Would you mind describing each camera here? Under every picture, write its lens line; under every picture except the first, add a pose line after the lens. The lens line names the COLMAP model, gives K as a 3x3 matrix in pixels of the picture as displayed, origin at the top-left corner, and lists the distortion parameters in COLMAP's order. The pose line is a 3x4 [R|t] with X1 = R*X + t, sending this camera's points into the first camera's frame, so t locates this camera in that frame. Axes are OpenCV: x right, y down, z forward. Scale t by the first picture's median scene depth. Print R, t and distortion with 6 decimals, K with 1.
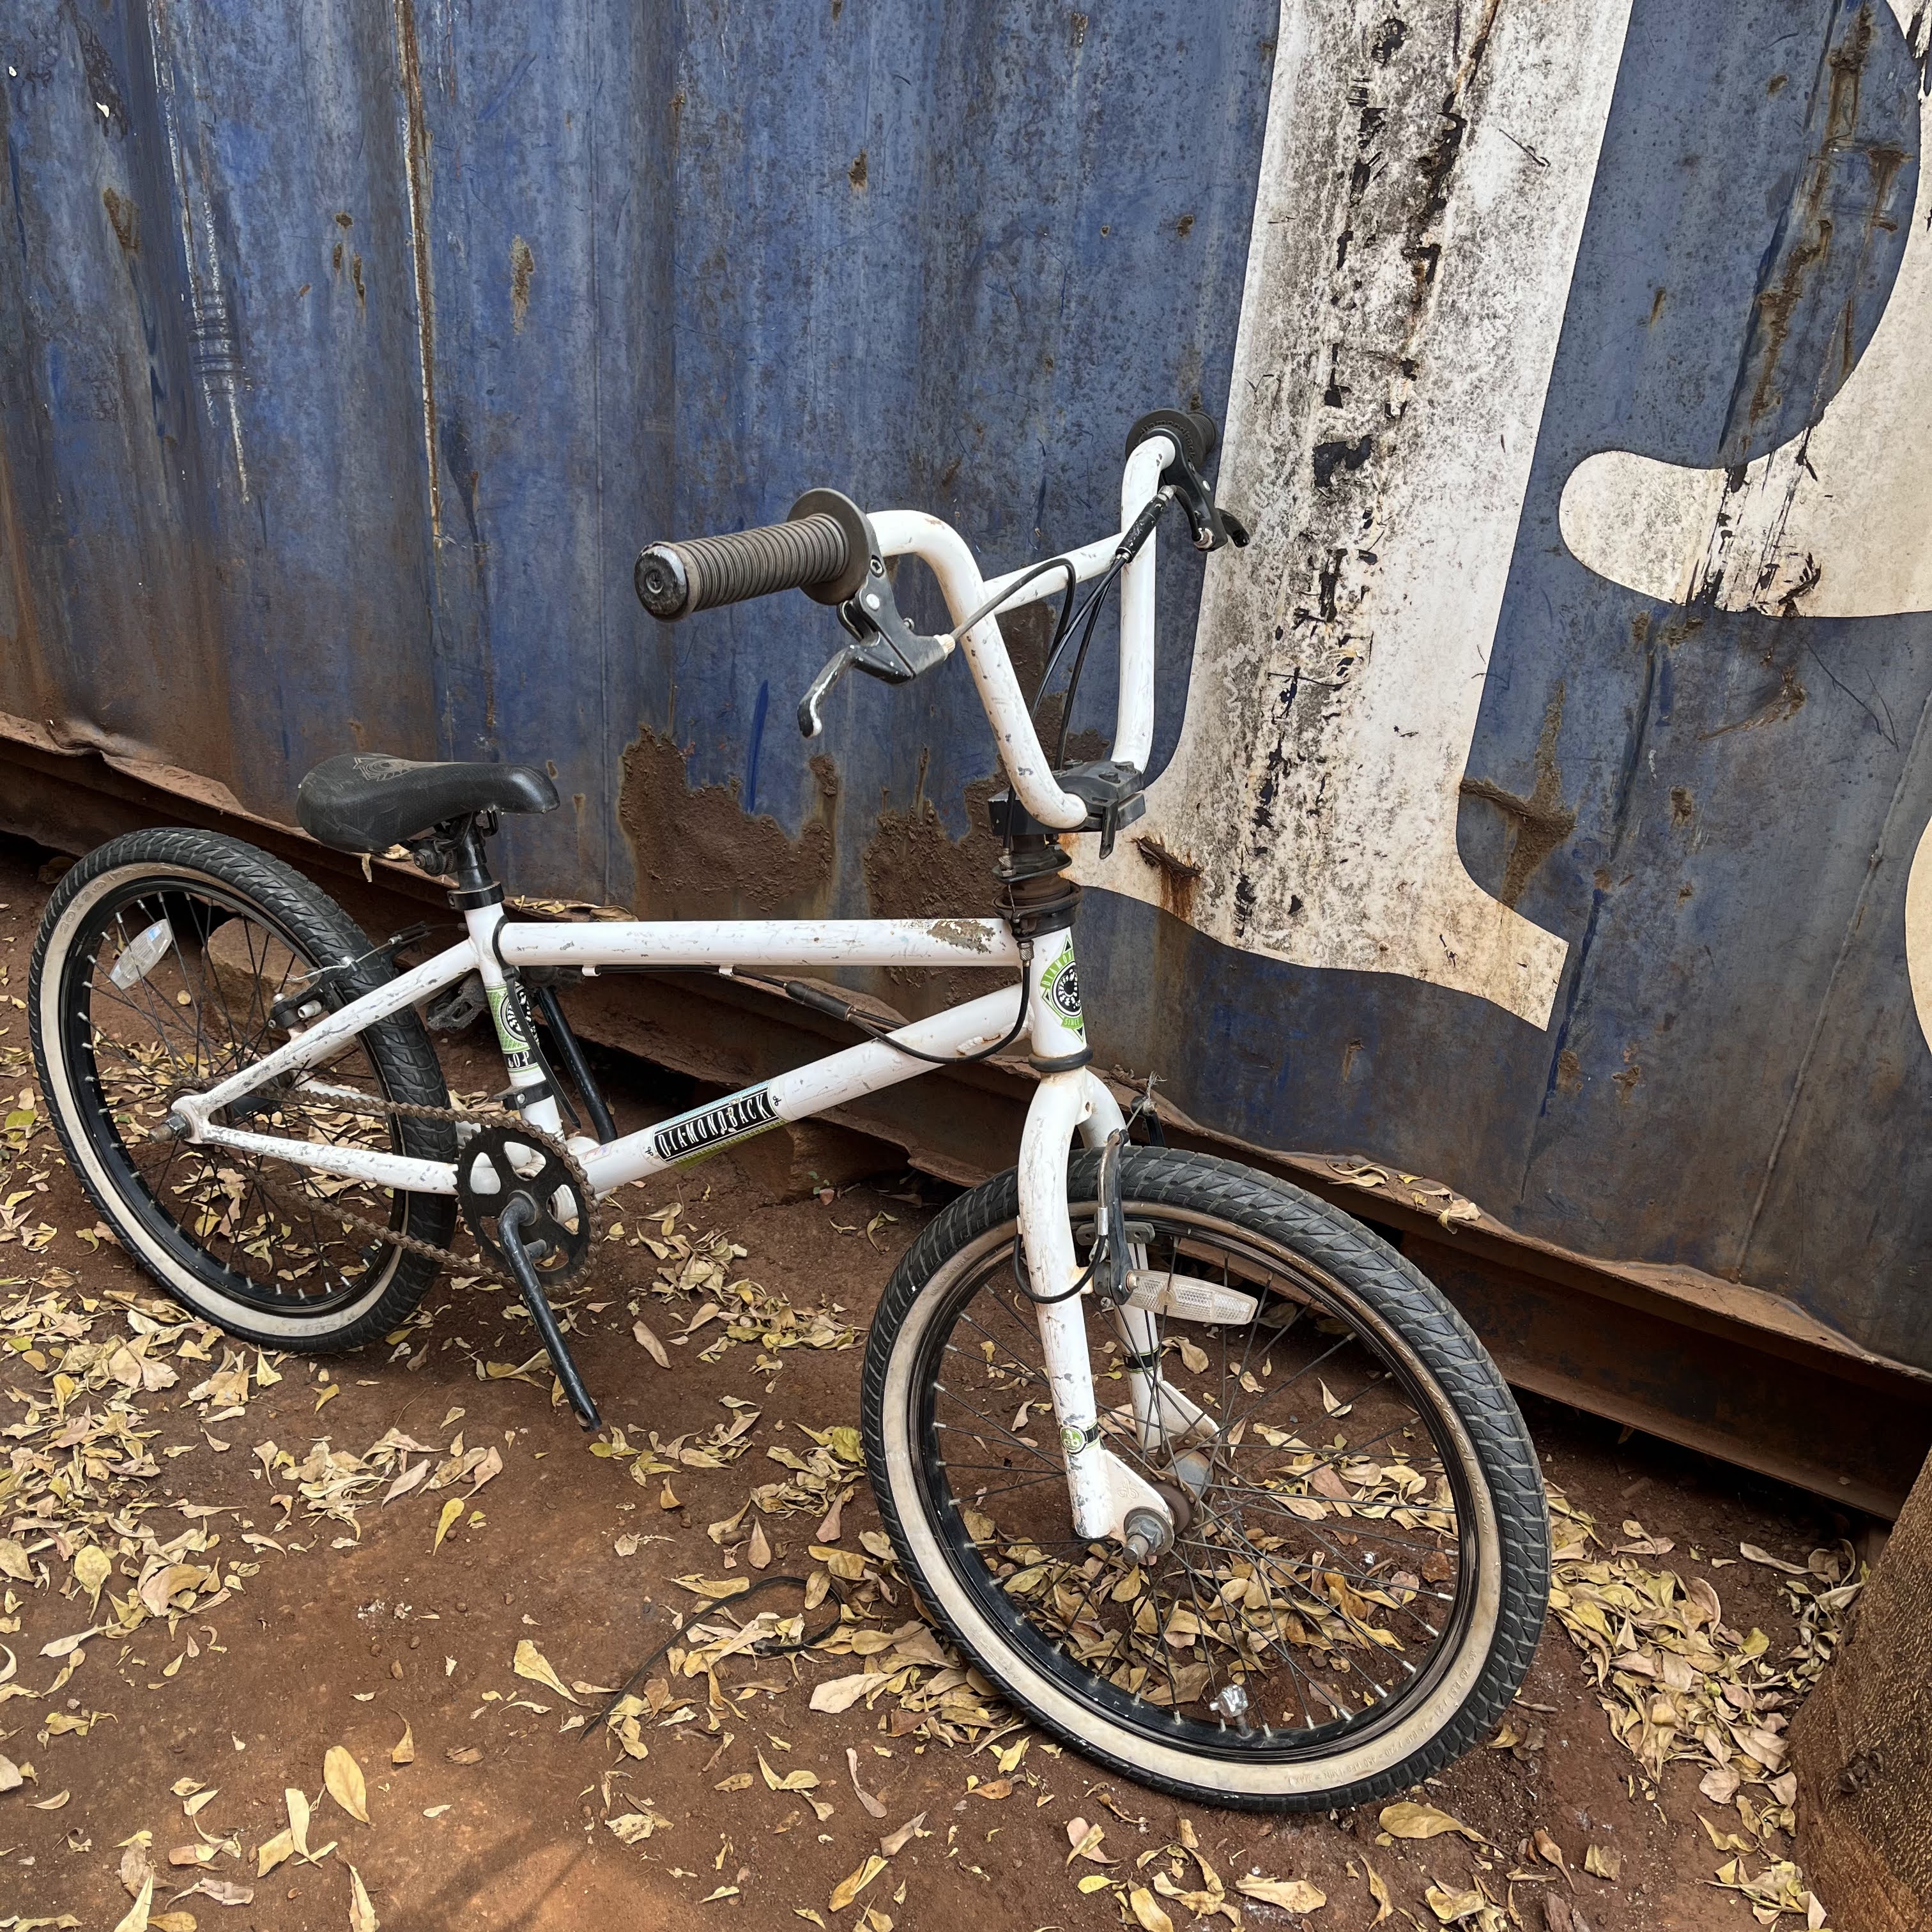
lens RADIAL K [[1981.9, 0, 966.1], [0, 1981.9, 981.1], [0, 0, 1]] dist [0.021724, 0.000000]
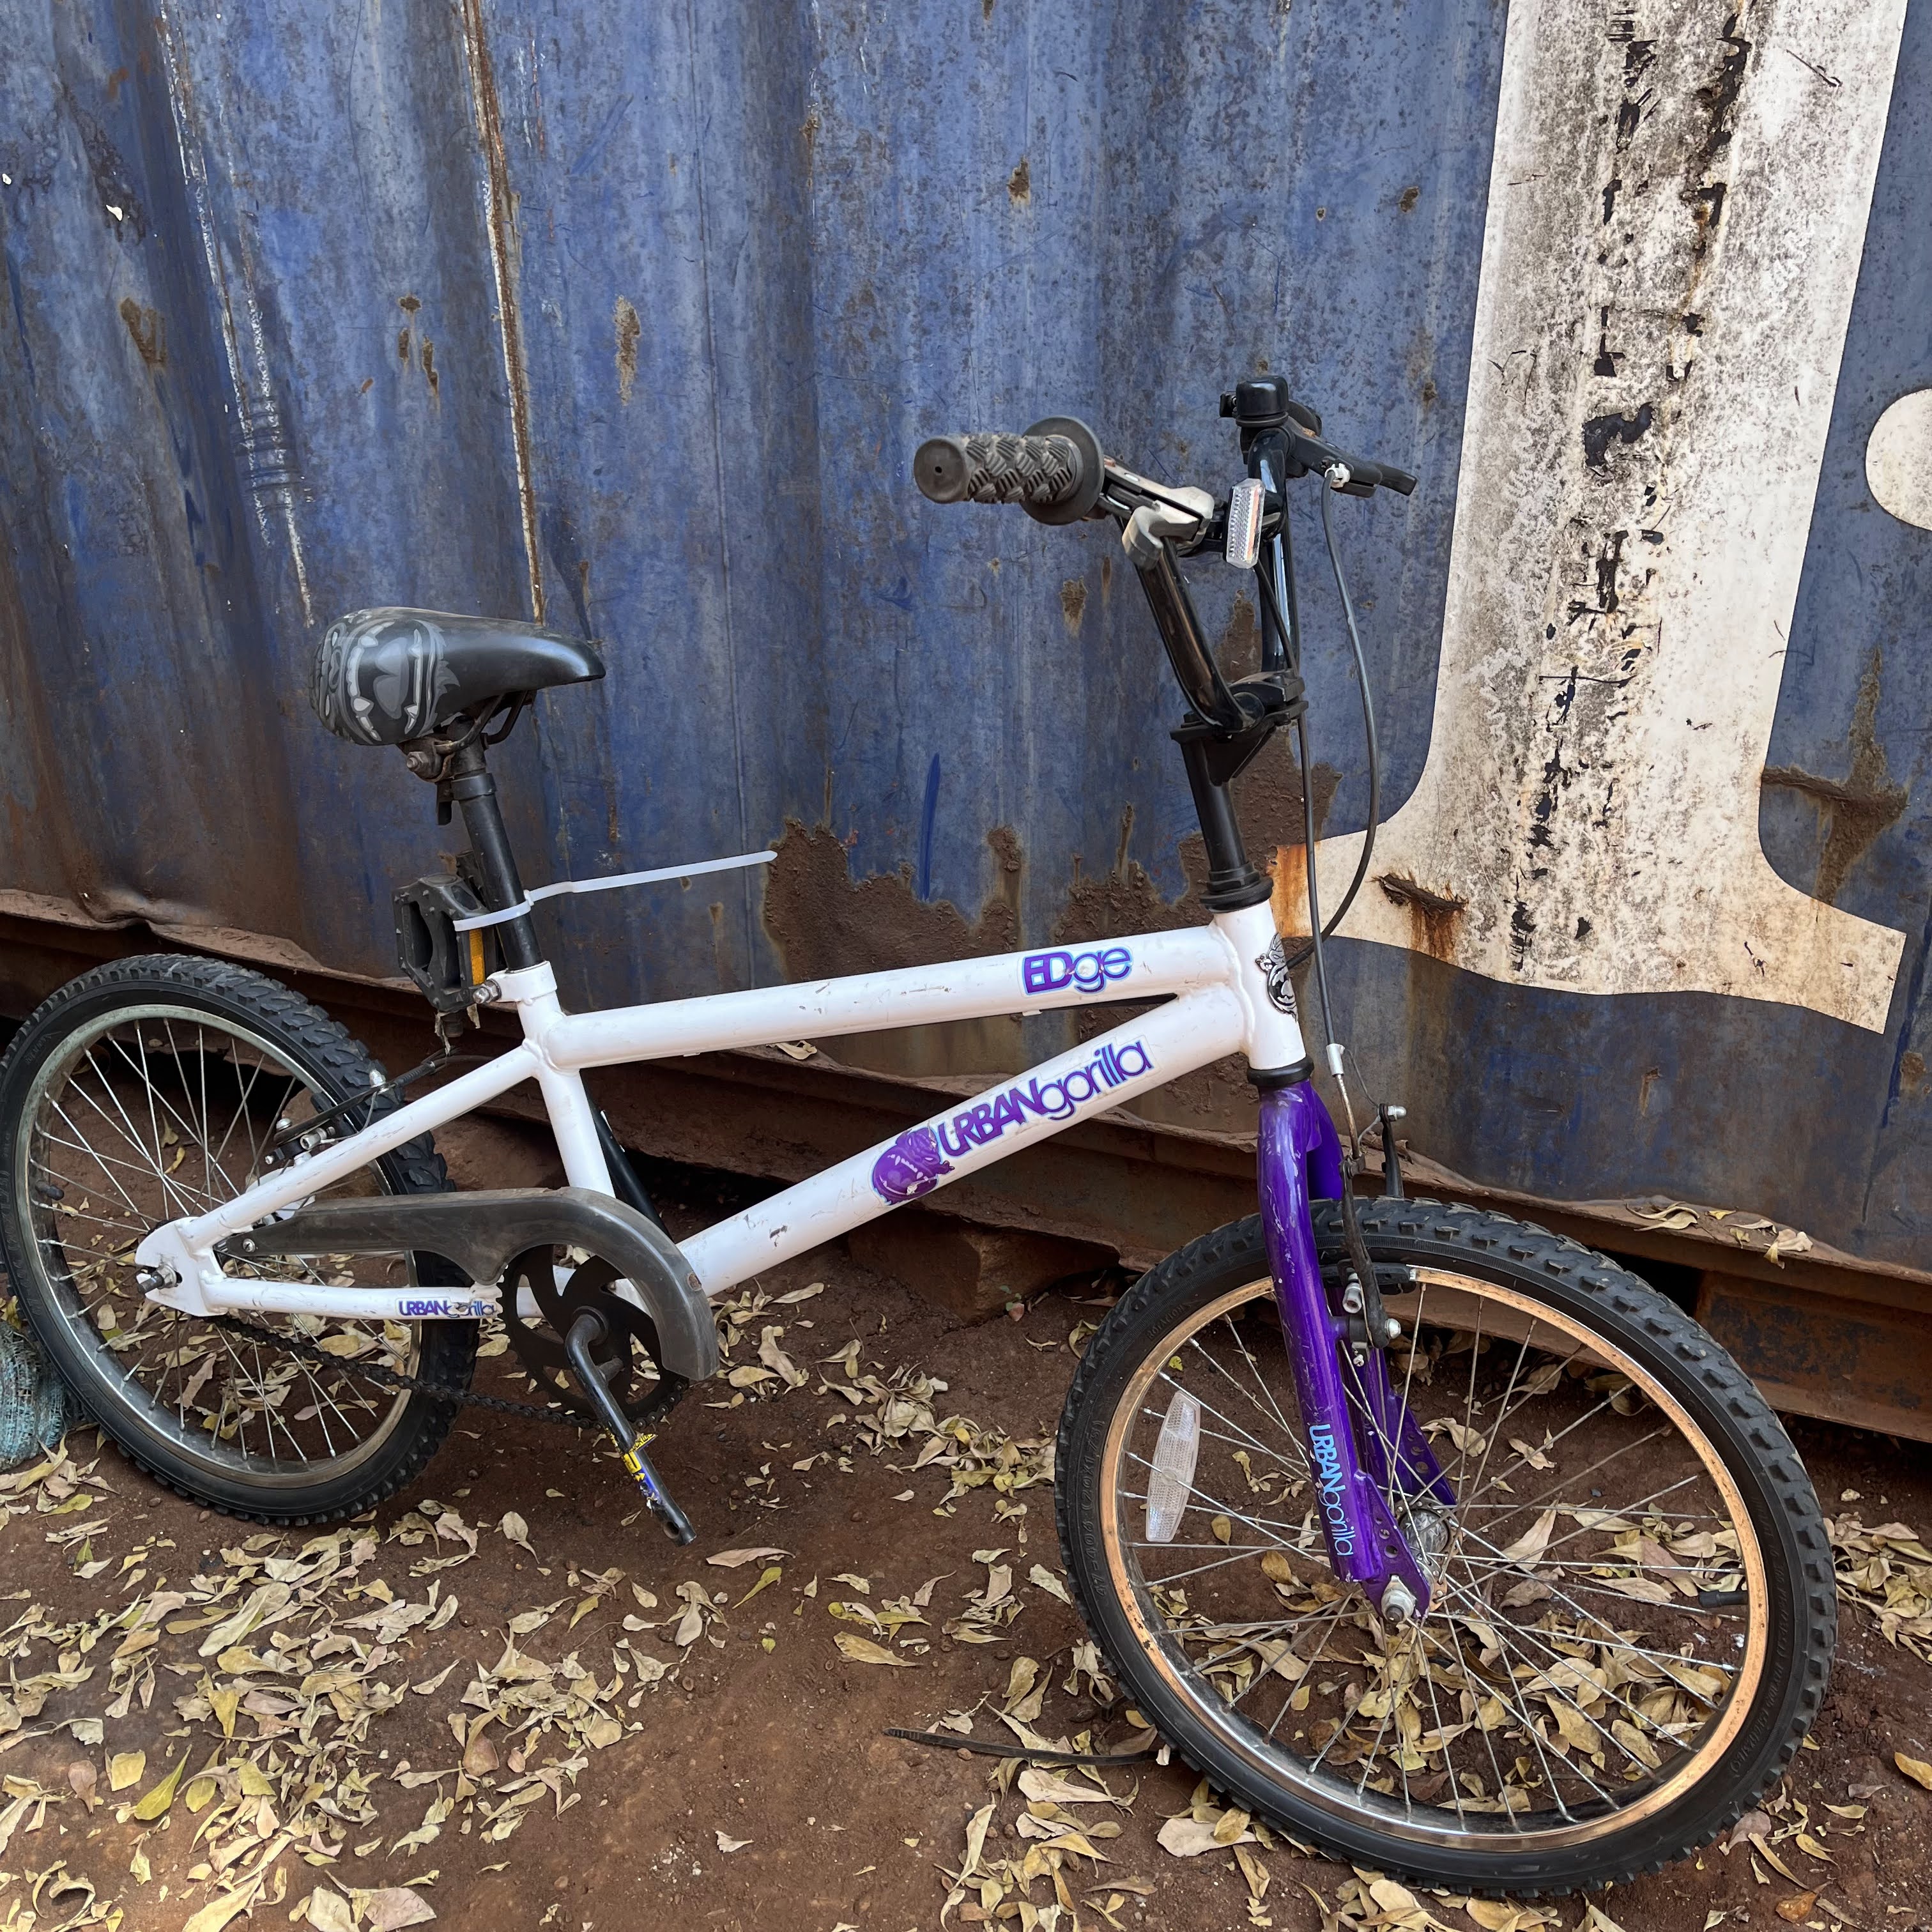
lens RADIAL K [[1981.9, 0, 976.7], [0, 1981.9, 961.5], [0, 0, 1]] dist [0.021724, 0.000000]
pose [[0.991103, -0.117190, 0.063099, -0.171188], [0.120110, 0.991756, -0.044652, -0.016581], [-0.057346, 0.051833, 0.997008, 0.114752]]
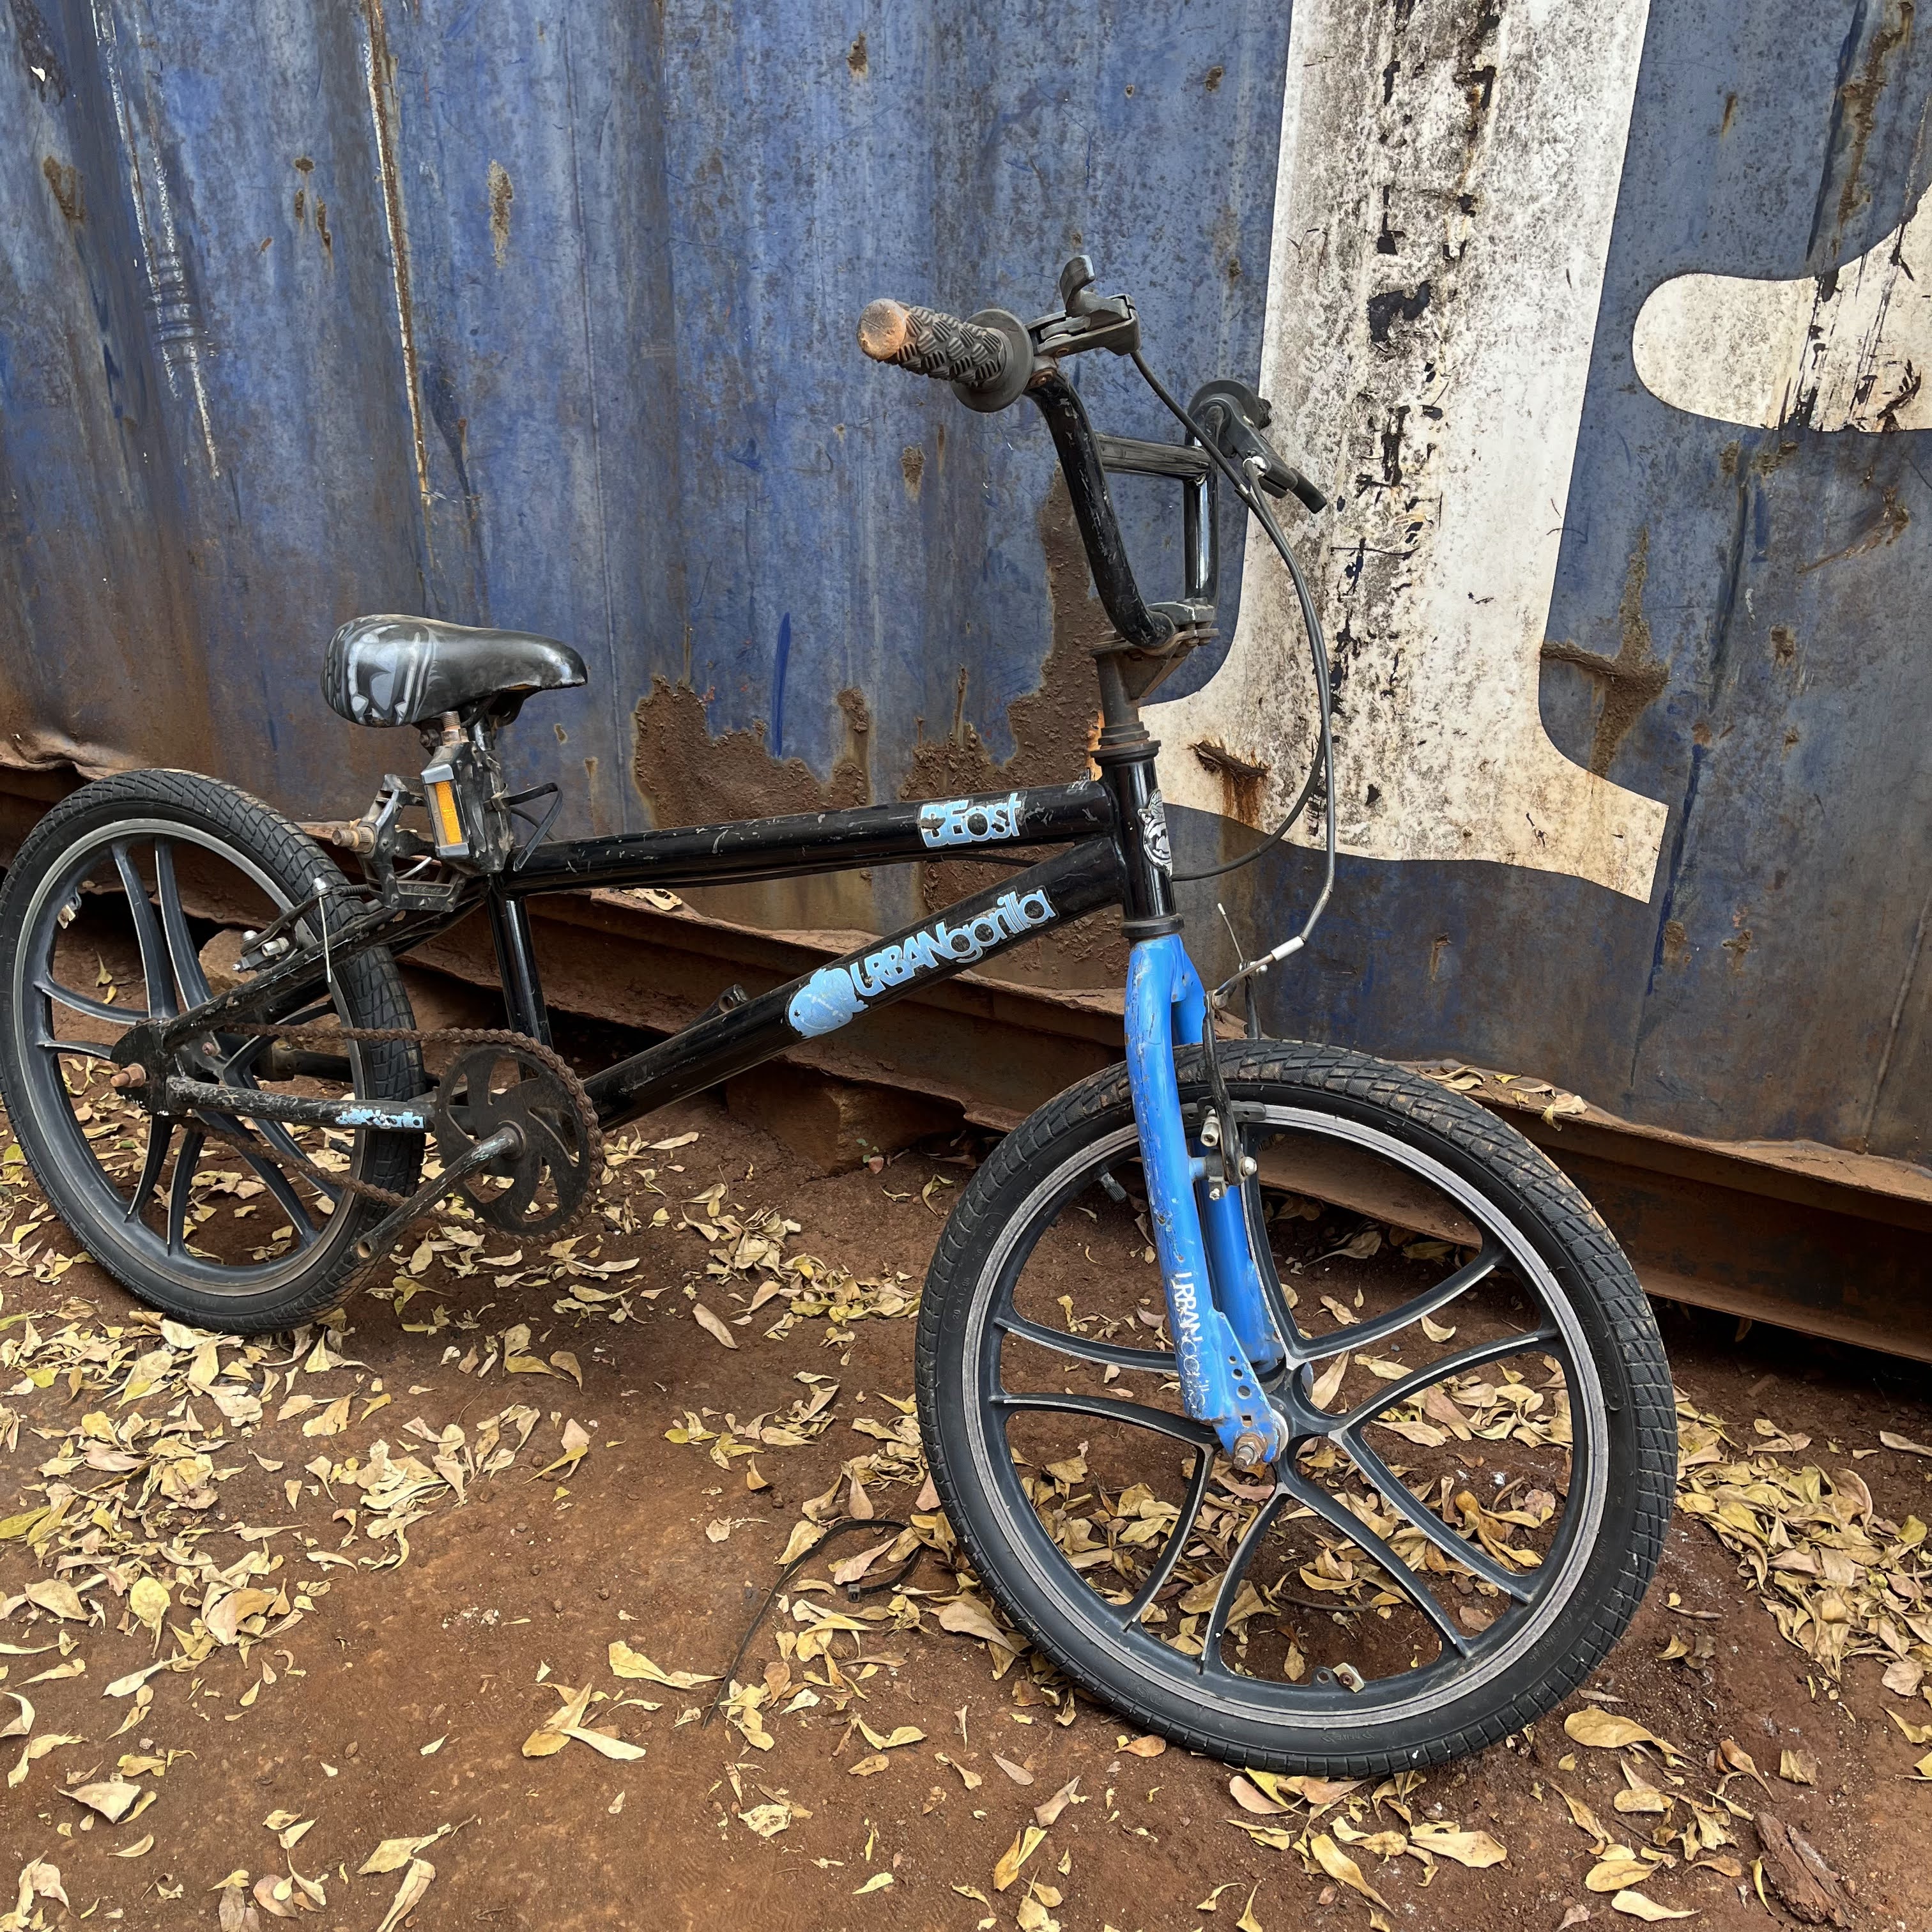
lens RADIAL K [[1981.9, 0, 967.7], [0, 1981.9, 975.1], [0, 0, 1]] dist [0.021724, 0.000000]
pose [[0.996534, -0.078013, 0.028888, -0.063115], [0.078509, 0.996778, -0.016442, 0.049351], [-0.027512, 0.018653, 0.999447, 0.057041]]
